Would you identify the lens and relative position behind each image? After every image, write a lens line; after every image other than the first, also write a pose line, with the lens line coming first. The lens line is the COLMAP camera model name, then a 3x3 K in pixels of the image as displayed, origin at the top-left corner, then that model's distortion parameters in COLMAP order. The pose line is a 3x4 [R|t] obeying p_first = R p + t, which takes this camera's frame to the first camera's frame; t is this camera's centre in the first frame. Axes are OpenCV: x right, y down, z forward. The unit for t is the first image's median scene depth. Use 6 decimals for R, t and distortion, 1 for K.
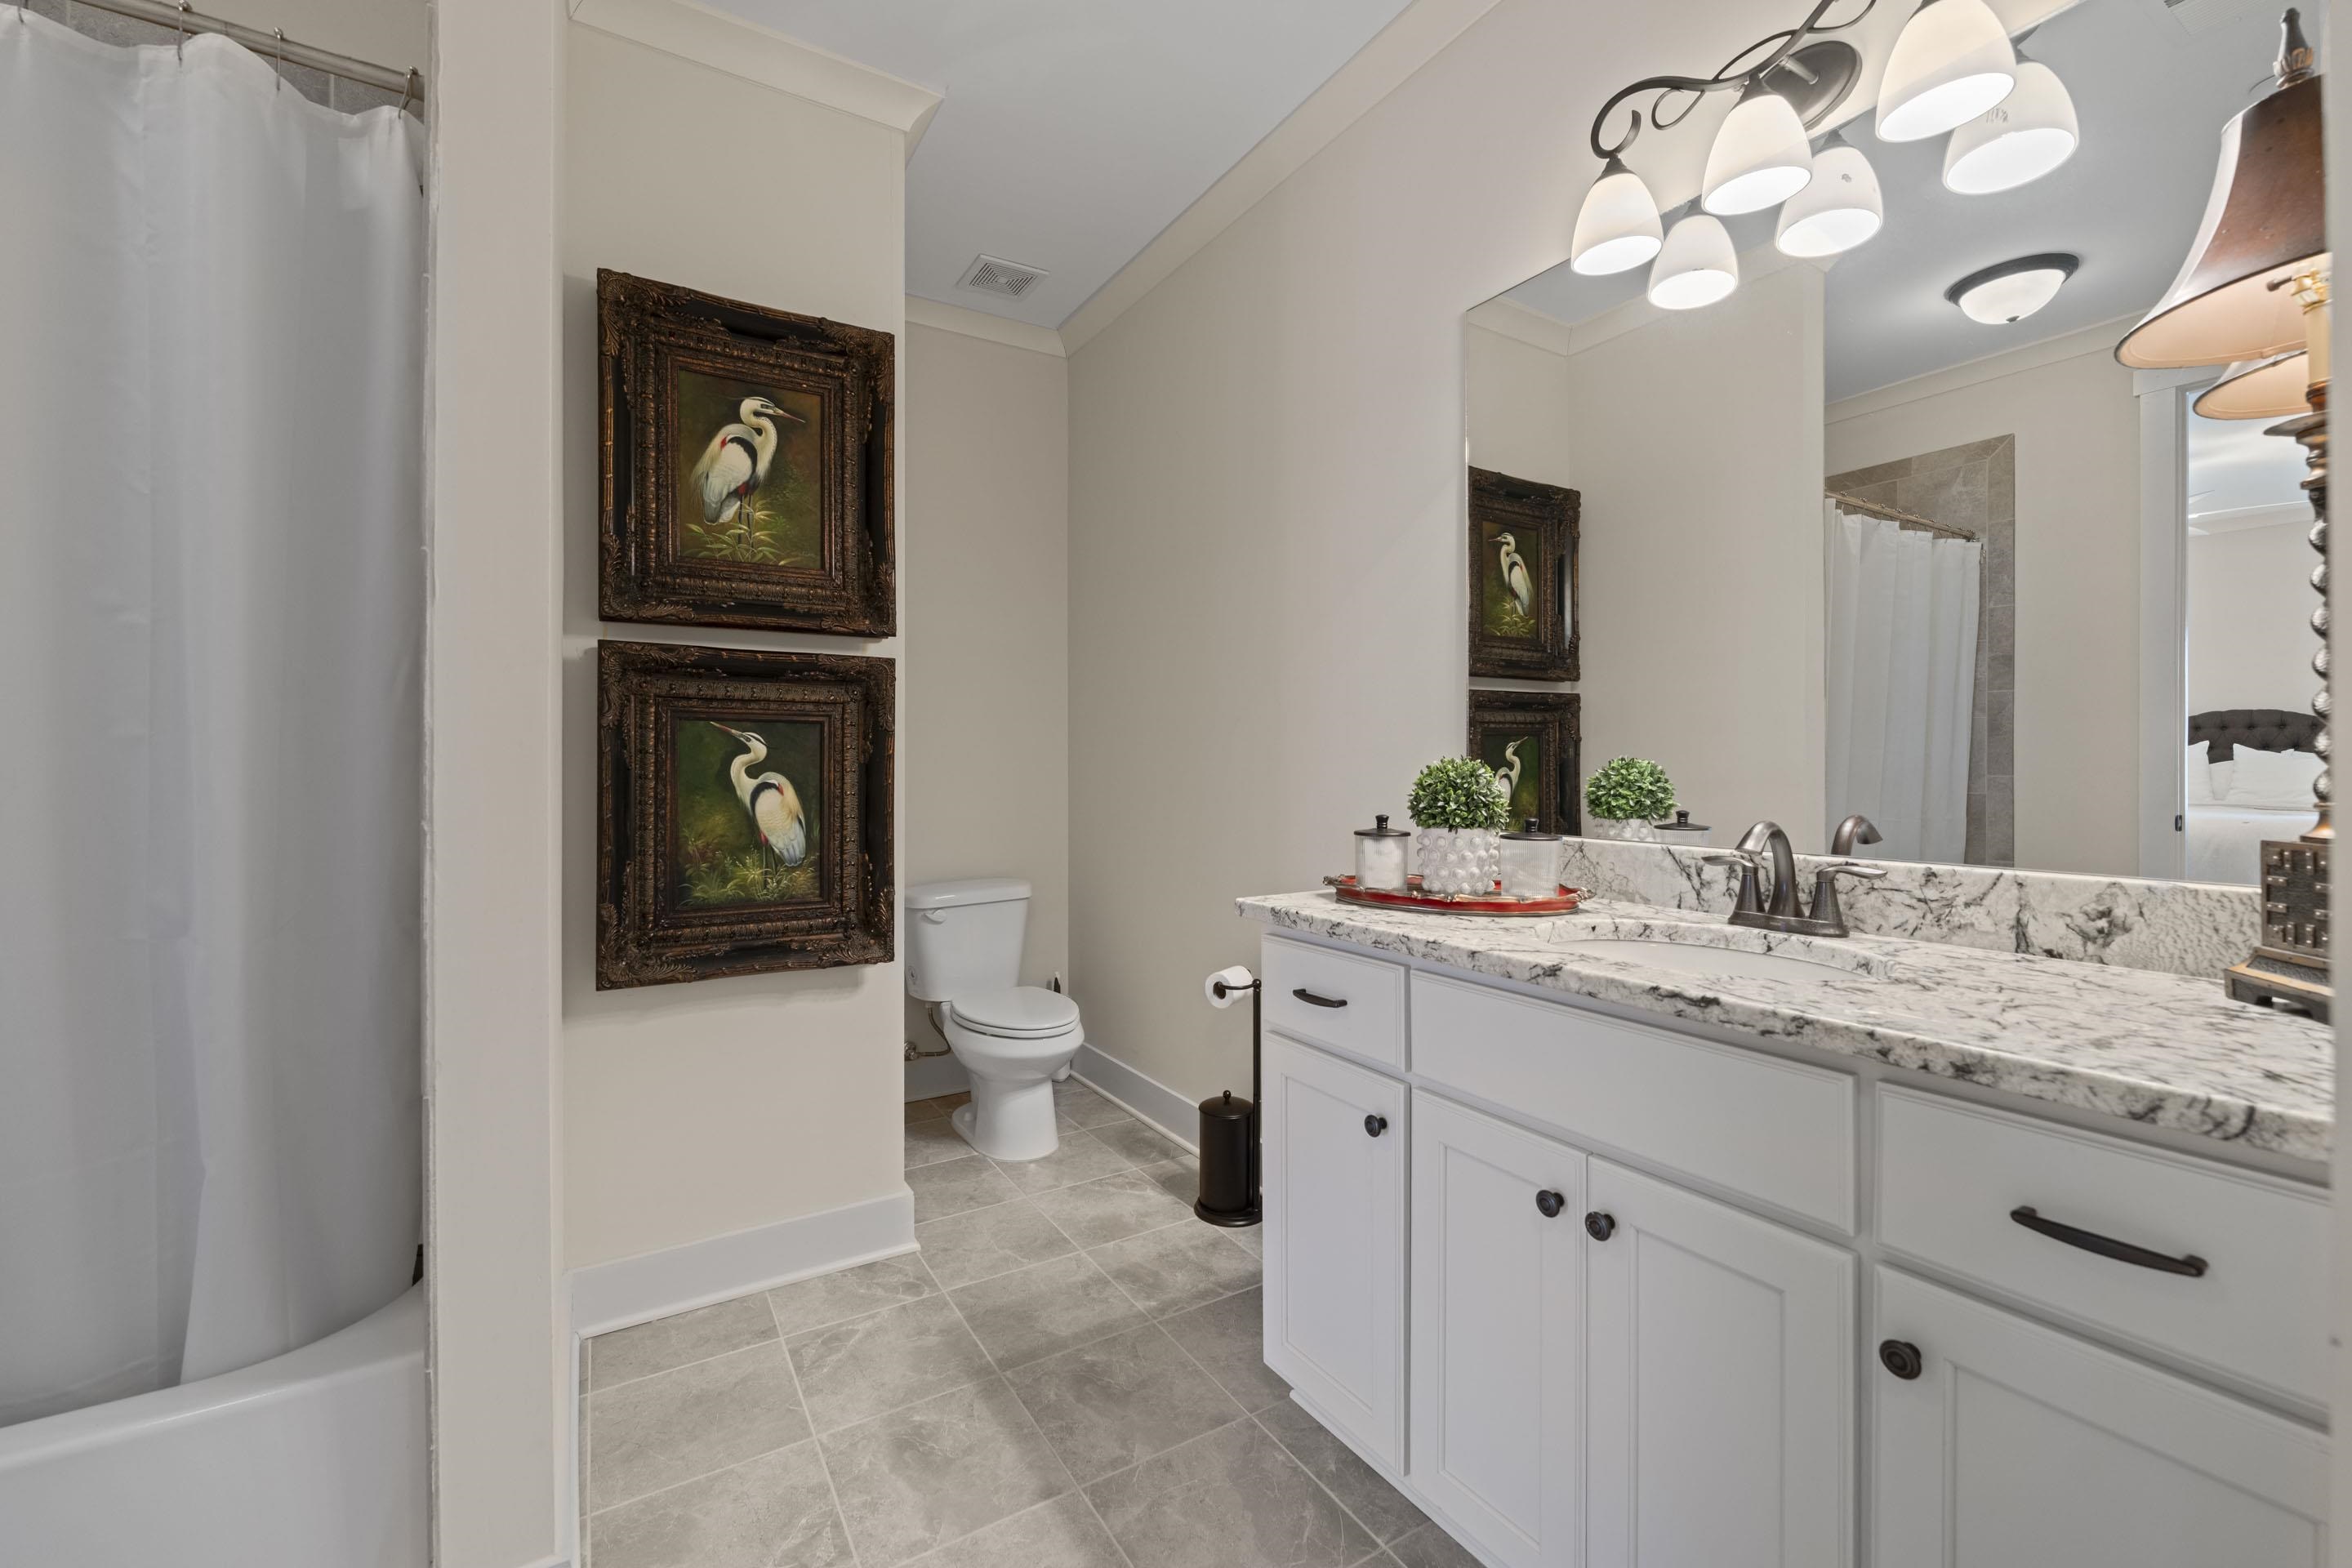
lens RADIAL K [[950.4, 0, 1175.3], [0, 950.4, 768.2], [0, 0, 1]] dist [-0.004567, -0.000378]
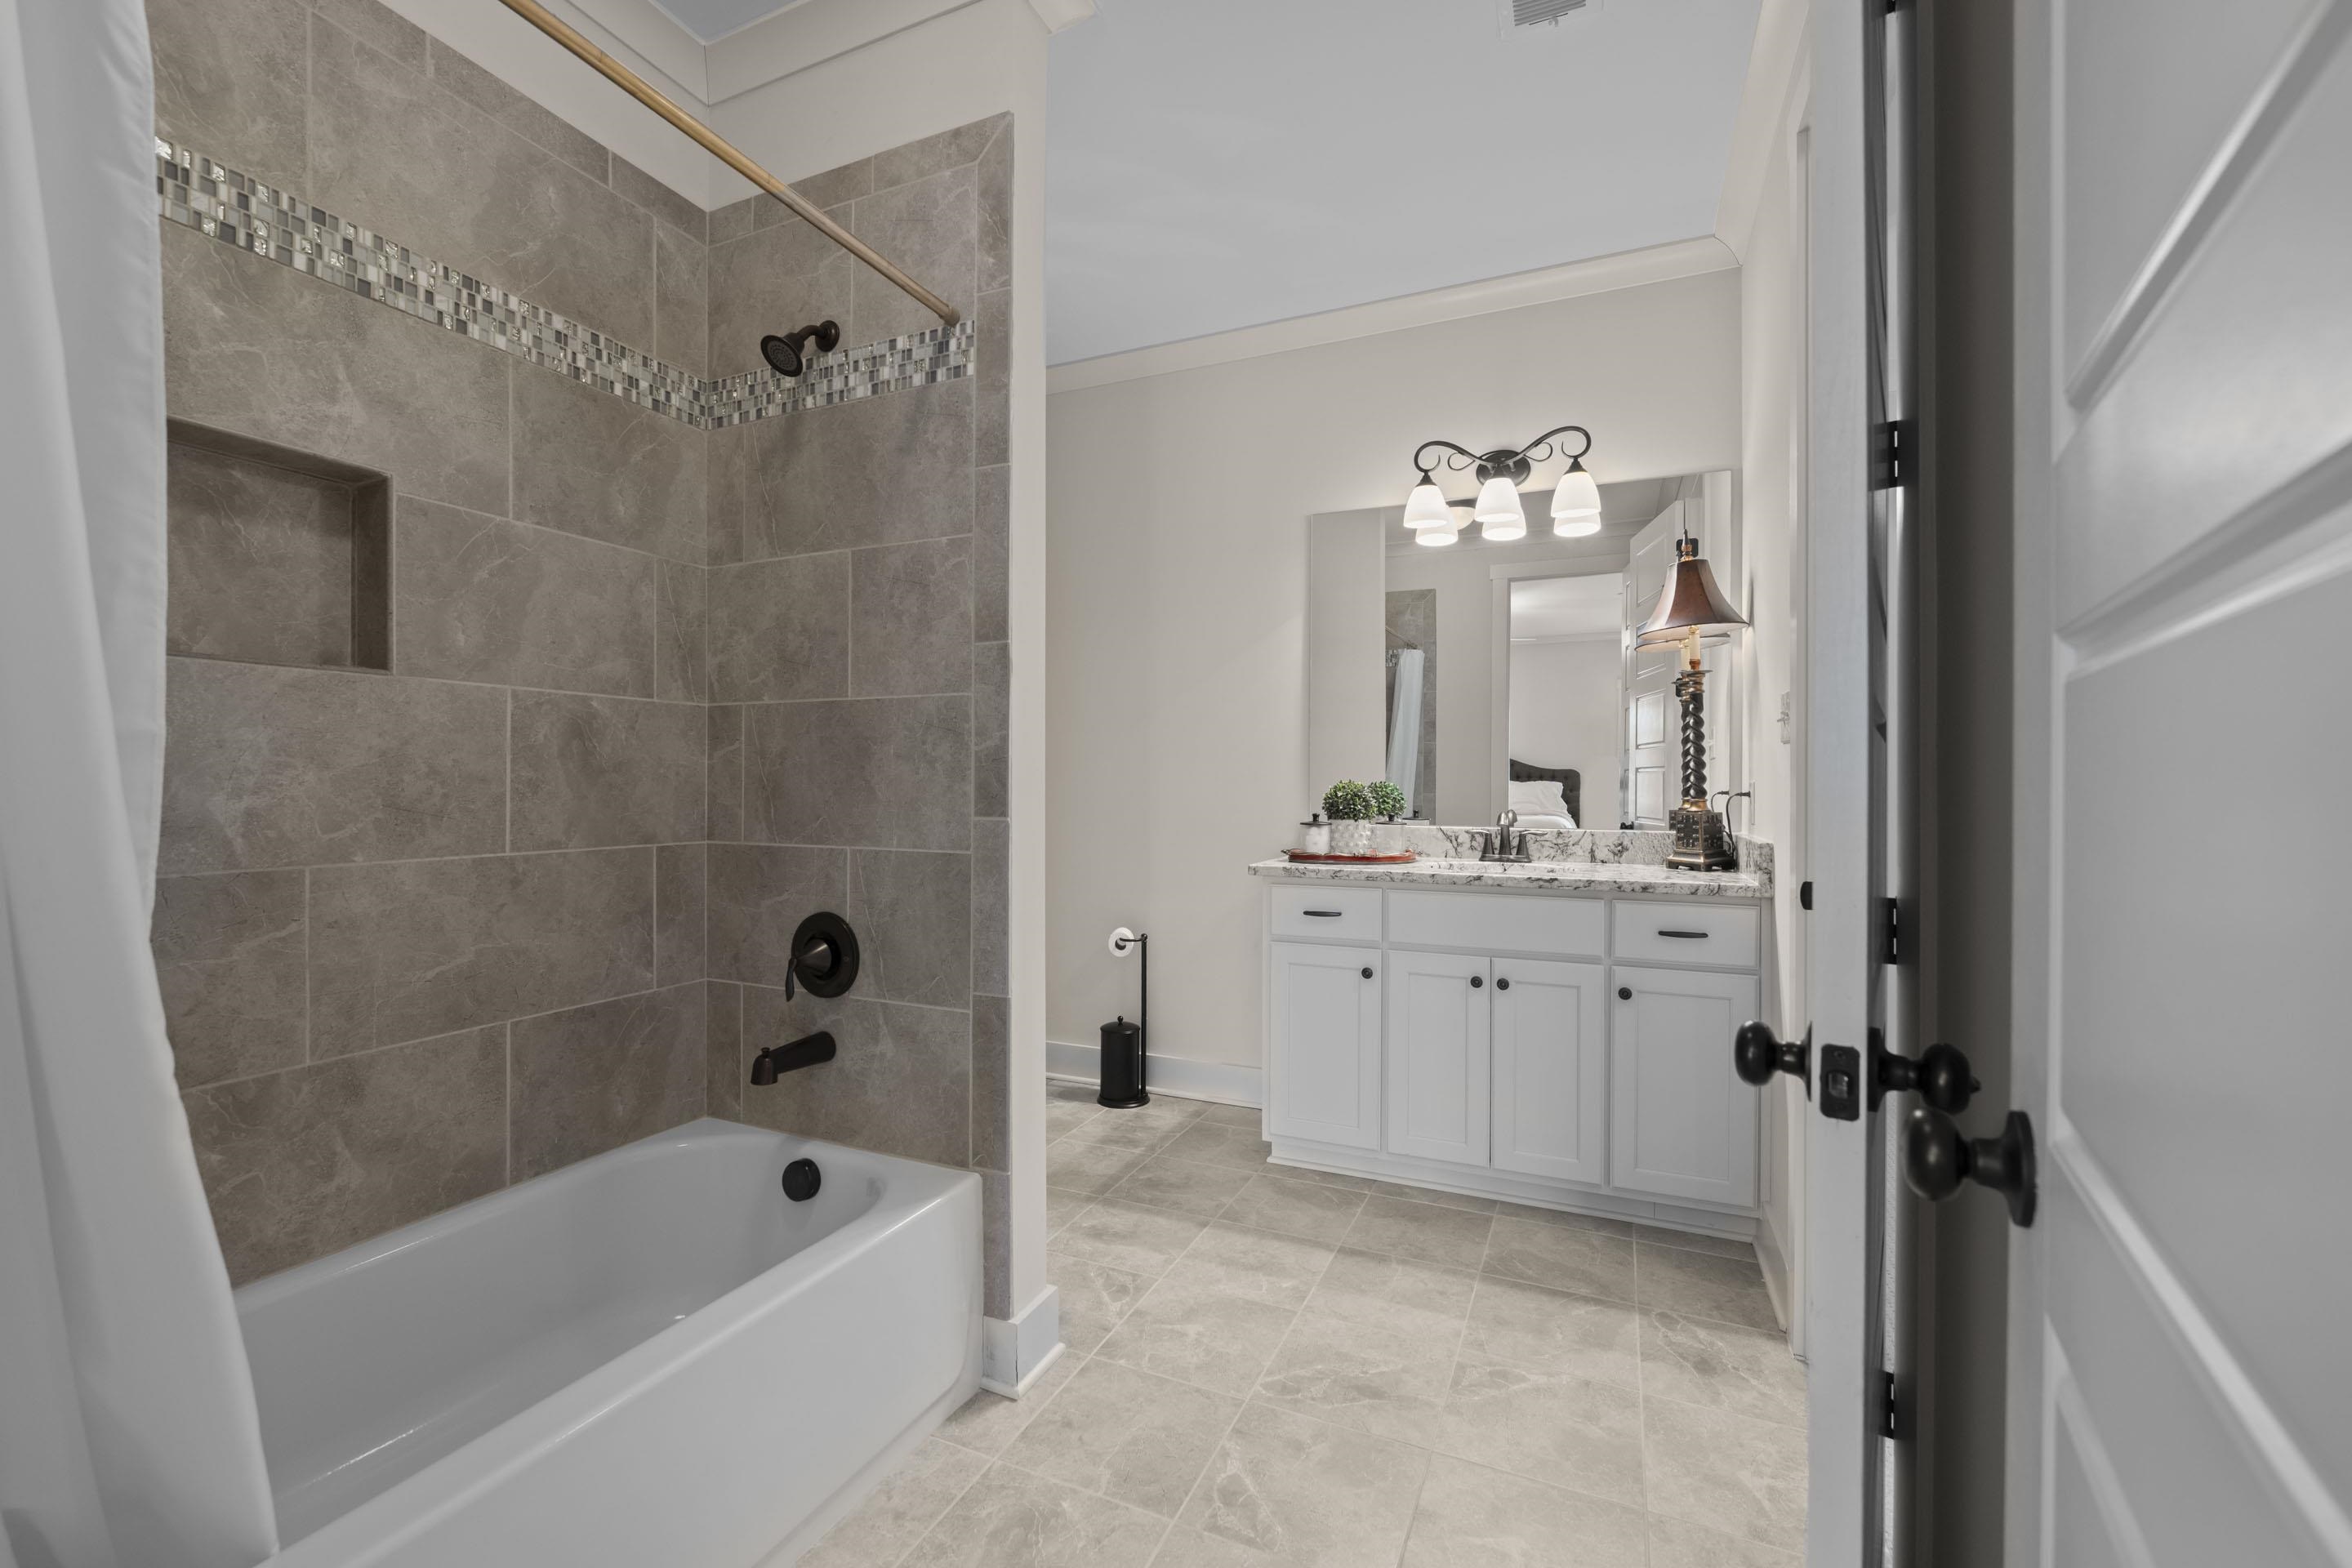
lens RADIAL K [[969.6, 0, 1163.5], [0, 969.6, 789.0], [0, 0, 1]] dist [-0.000724, -0.000099]
pose [[0.824190, 0.001790, 0.566310, -1.128038], [-0.003255, 0.999993, 0.001576, 0.003070], [-0.566303, -0.003143, 0.824191, -0.344155]]
